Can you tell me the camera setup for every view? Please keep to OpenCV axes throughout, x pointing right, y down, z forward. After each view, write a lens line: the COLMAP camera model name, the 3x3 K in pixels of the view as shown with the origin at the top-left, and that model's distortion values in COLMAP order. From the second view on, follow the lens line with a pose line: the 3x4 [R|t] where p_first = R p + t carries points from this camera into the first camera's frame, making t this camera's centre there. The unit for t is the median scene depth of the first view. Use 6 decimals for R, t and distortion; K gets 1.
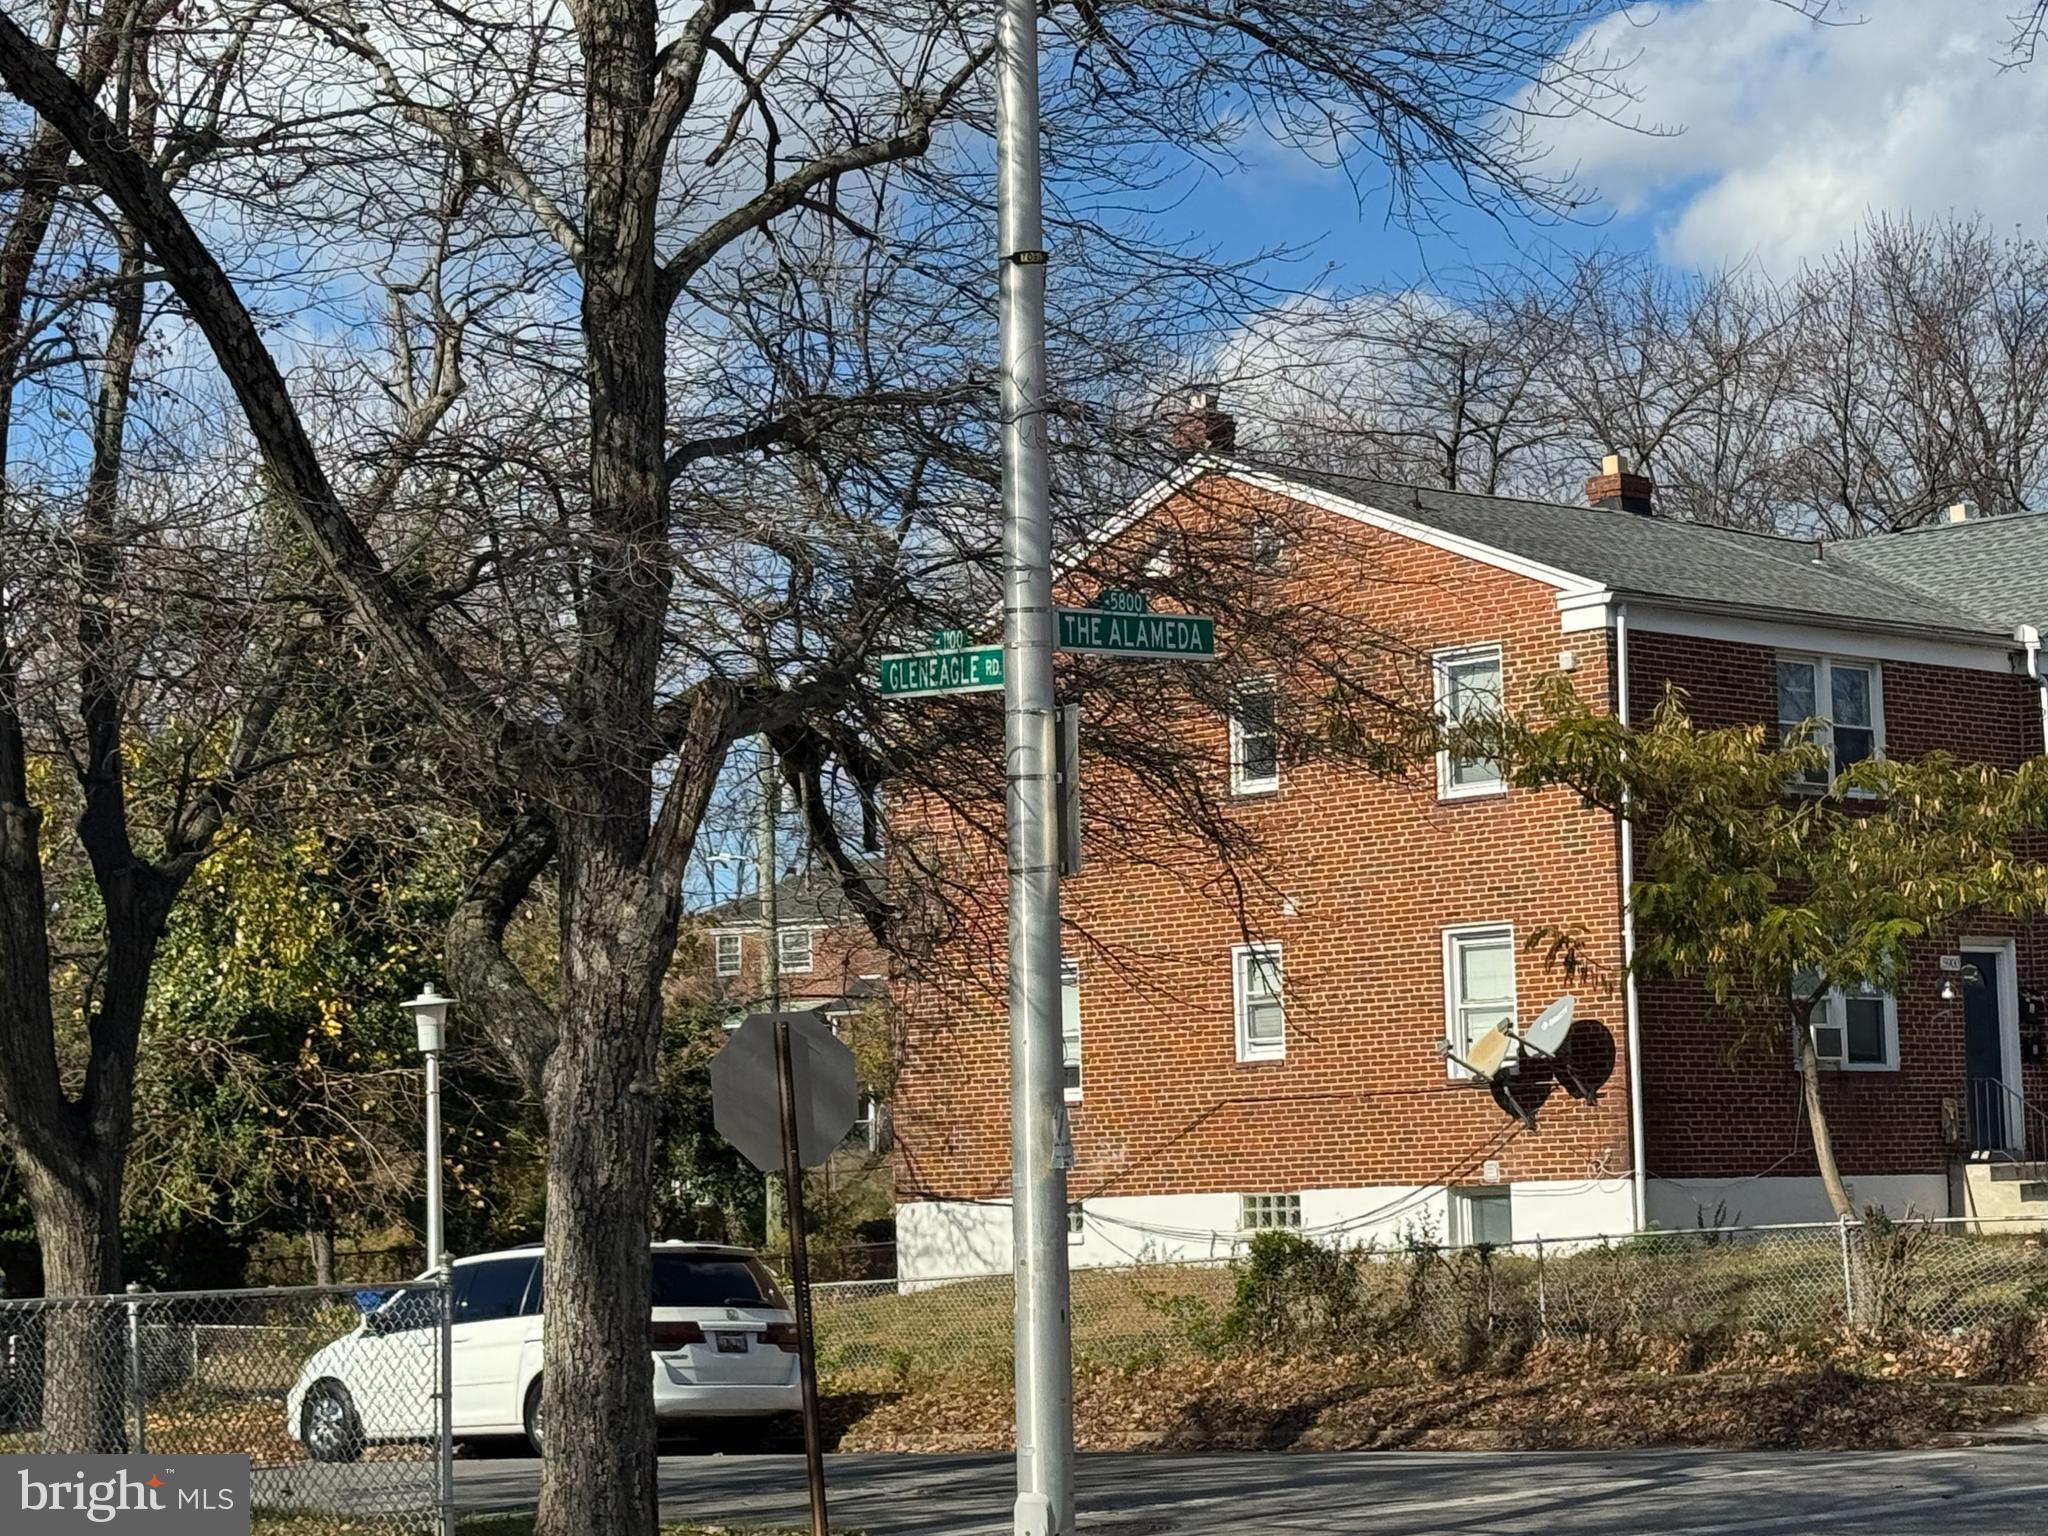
lens RADIAL K [[4825.8, 0, 1024.0], [0, 4825.8, 768.0], [0, 0, 1]] dist [0.135954, 0.316986]
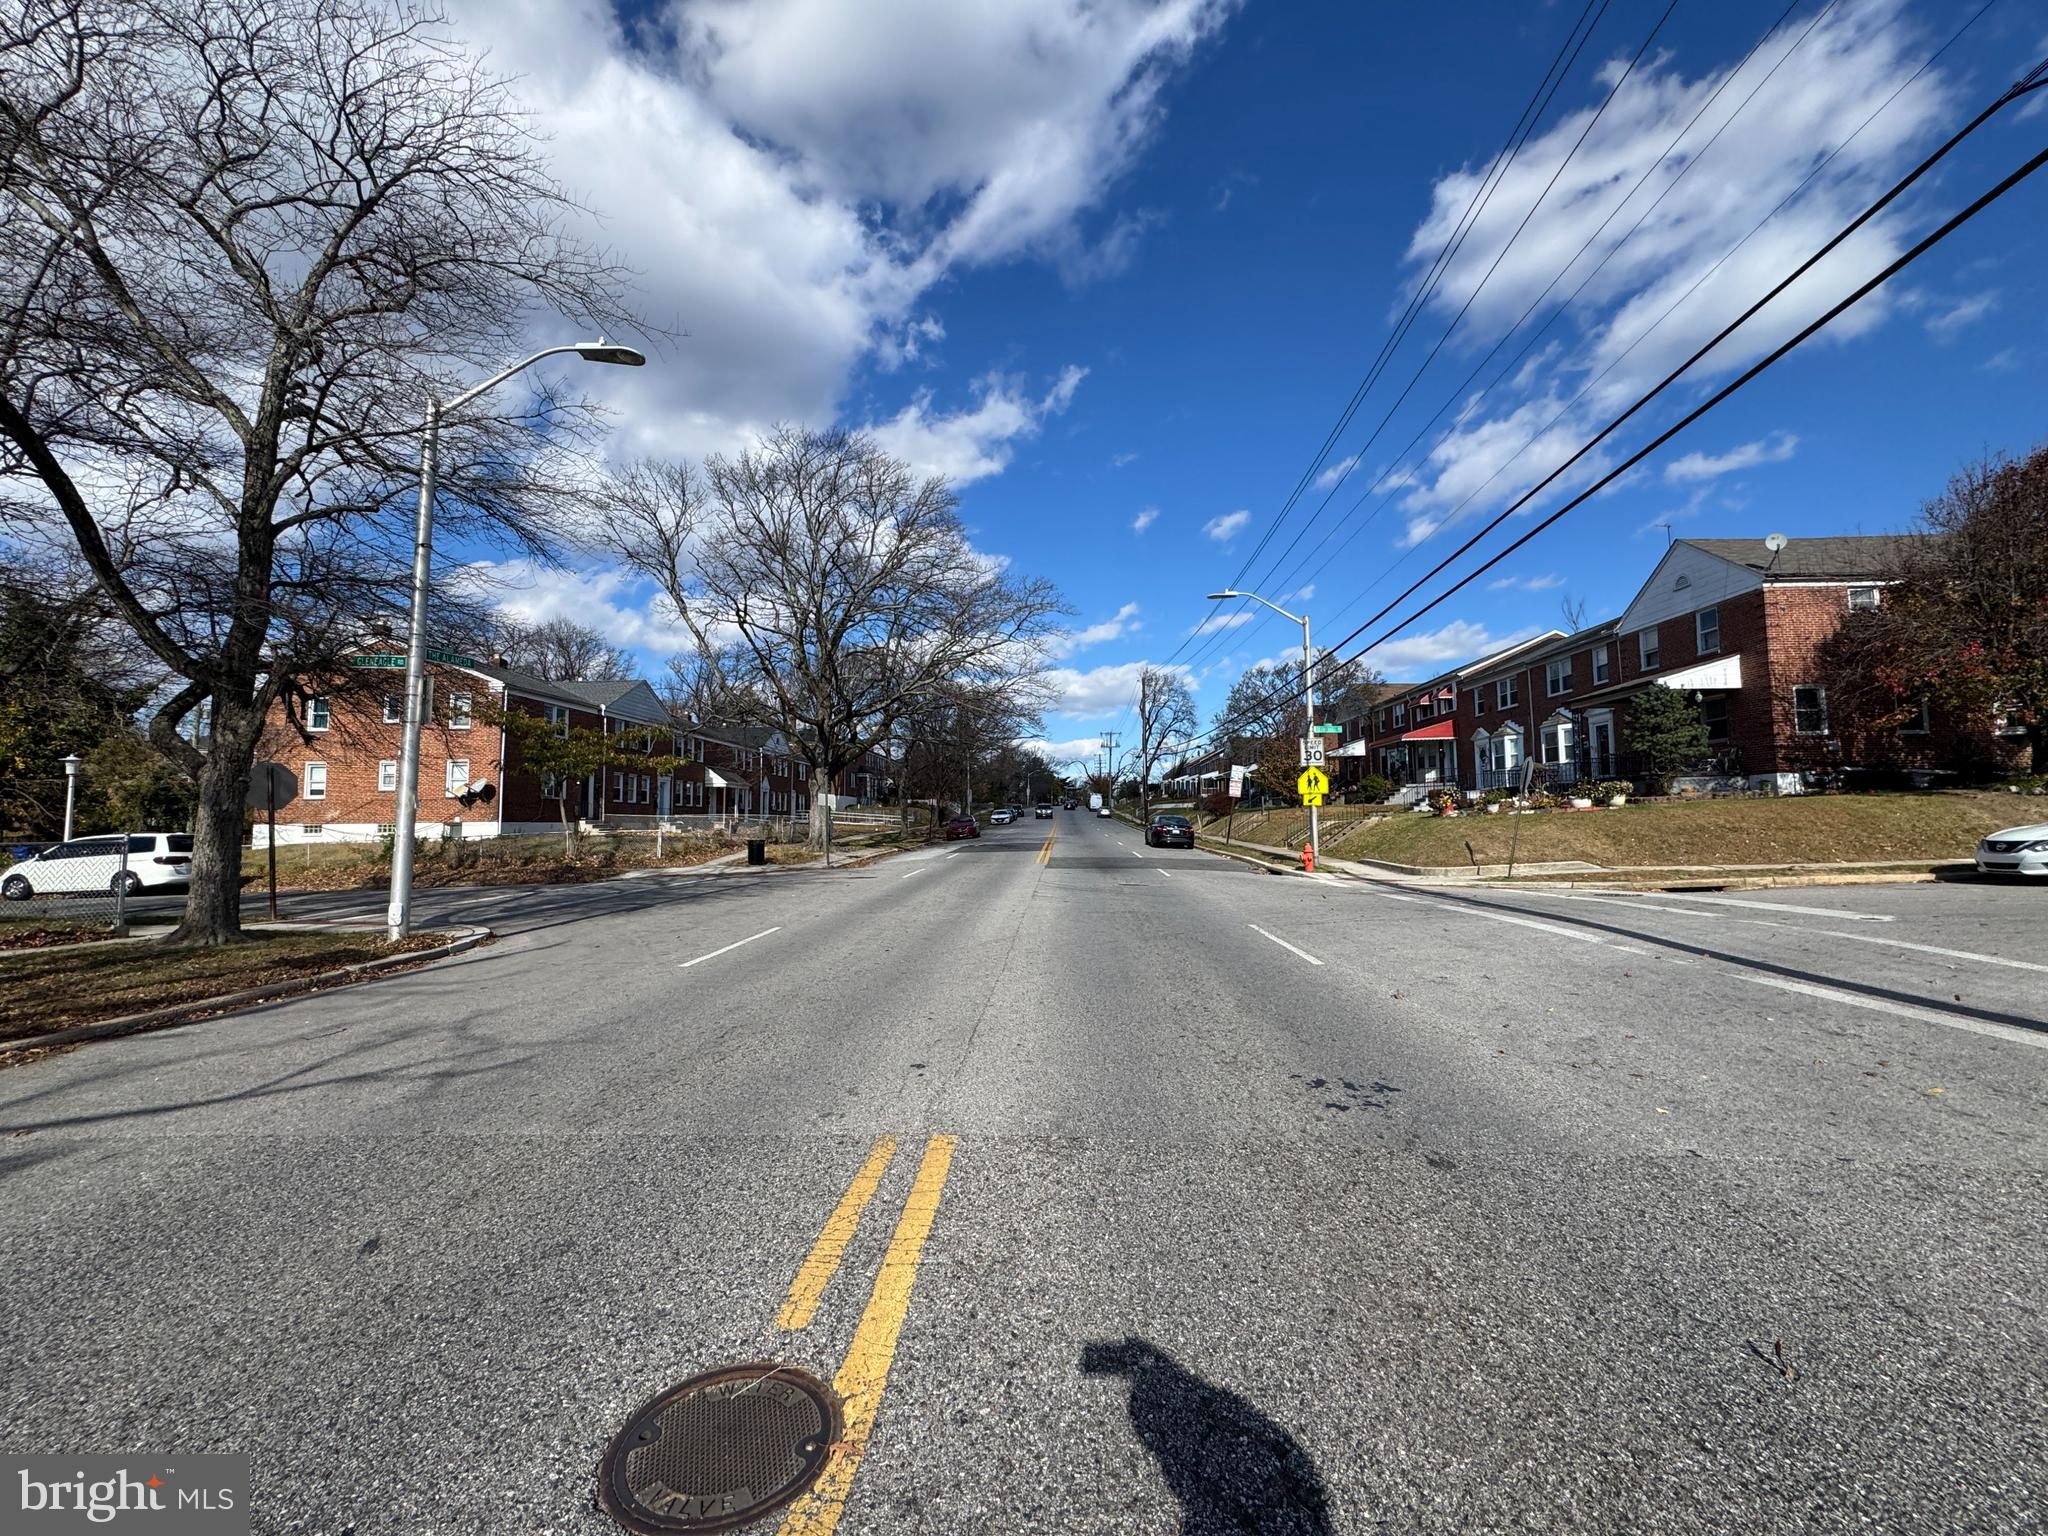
lens RADIAL K [[831.4, 0, 1024.0], [0, 831.4, 768.0], [0, 0, 1]] dist [-0.002085, -0.000300]
pose [[0.712541, 0.070213, 0.698108, -0.058460], [-0.074439, 0.996930, -0.024289, 0.021277], [-0.697670, -0.034659, 0.715580, 0.160427]]
